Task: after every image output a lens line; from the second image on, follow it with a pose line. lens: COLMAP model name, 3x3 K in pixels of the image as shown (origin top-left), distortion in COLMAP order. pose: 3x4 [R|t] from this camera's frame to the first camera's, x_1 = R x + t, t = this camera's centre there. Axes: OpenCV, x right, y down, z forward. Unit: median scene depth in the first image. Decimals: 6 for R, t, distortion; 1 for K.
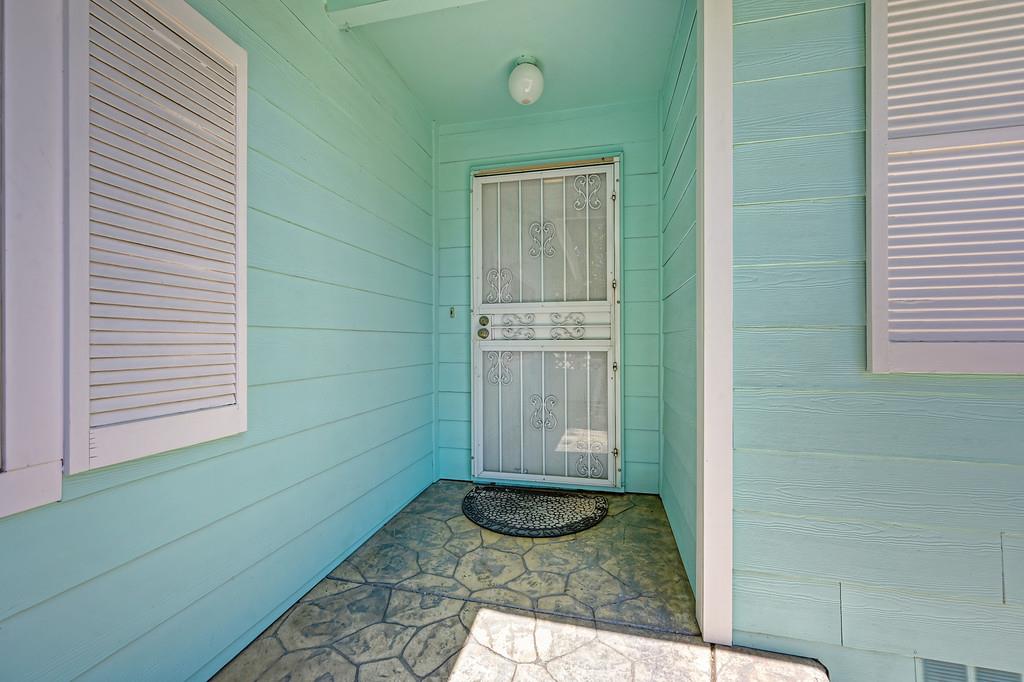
lens RADIAL K [[407.9, 0, 513.9], [0, 407.9, 339.3], [0, 0, 1]] dist [-0.003220, -0.000087]
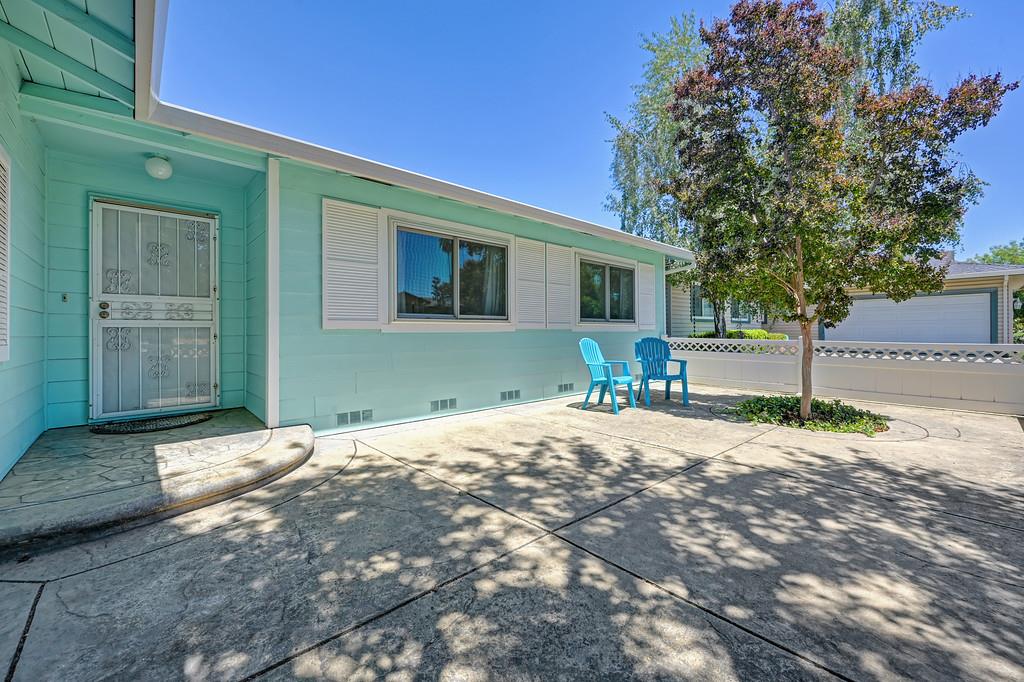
lens RADIAL K [[407.9, 0, 516.5], [0, 407.9, 330.8], [0, 0, 1]] dist [-0.003220, -0.000087]
pose [[0.564544, 0.001723, 0.825402, -0.438272], [0.002977, 0.999987, -0.004124, 0.052771], [-0.825398, 0.004786, 0.564531, -0.986993]]
